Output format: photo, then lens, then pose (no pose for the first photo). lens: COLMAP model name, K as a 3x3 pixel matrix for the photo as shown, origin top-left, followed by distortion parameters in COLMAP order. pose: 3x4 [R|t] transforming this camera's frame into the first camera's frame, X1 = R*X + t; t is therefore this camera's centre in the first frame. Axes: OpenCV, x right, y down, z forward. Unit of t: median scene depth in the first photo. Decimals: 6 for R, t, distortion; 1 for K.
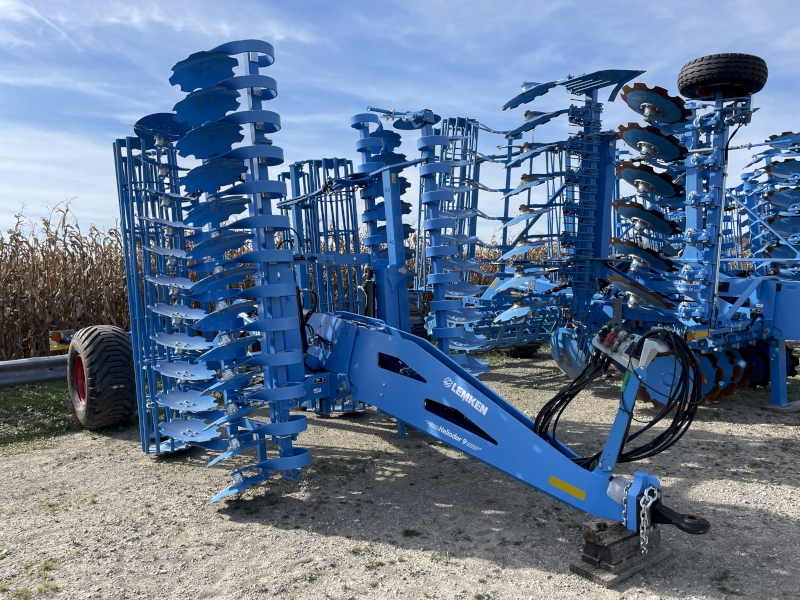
lens RADIAL K [[619.6, 0, 400.0], [0, 619.6, 300.0], [0, 0, 1]] dist [0.094087, -0.126446]
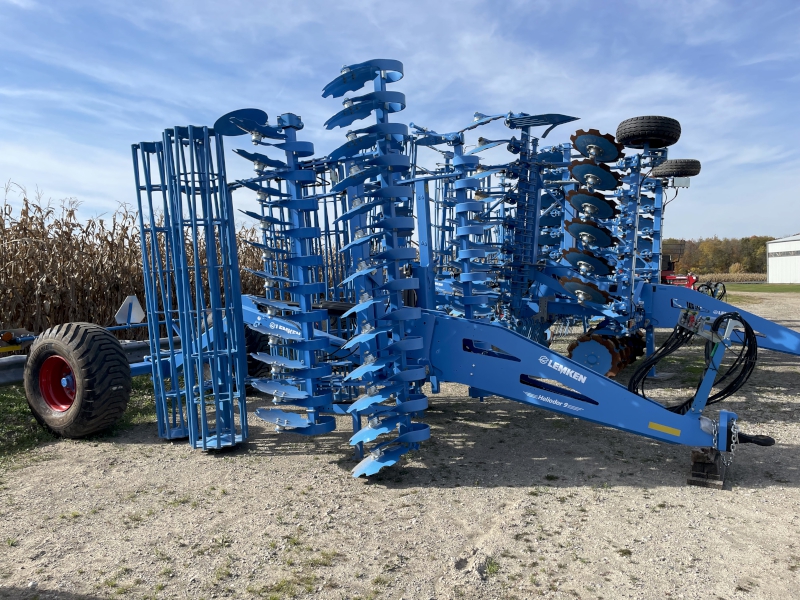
lens RADIAL K [[619.6, 0, 400.0], [0, 619.6, 300.0], [0, 0, 1]] dist [0.094087, -0.126446]
pose [[0.915407, 0.004655, 0.402502, -0.463240], [-0.001577, 0.999967, -0.007979, 0.016271], [-0.402526, 0.006670, 0.915384, -0.016709]]
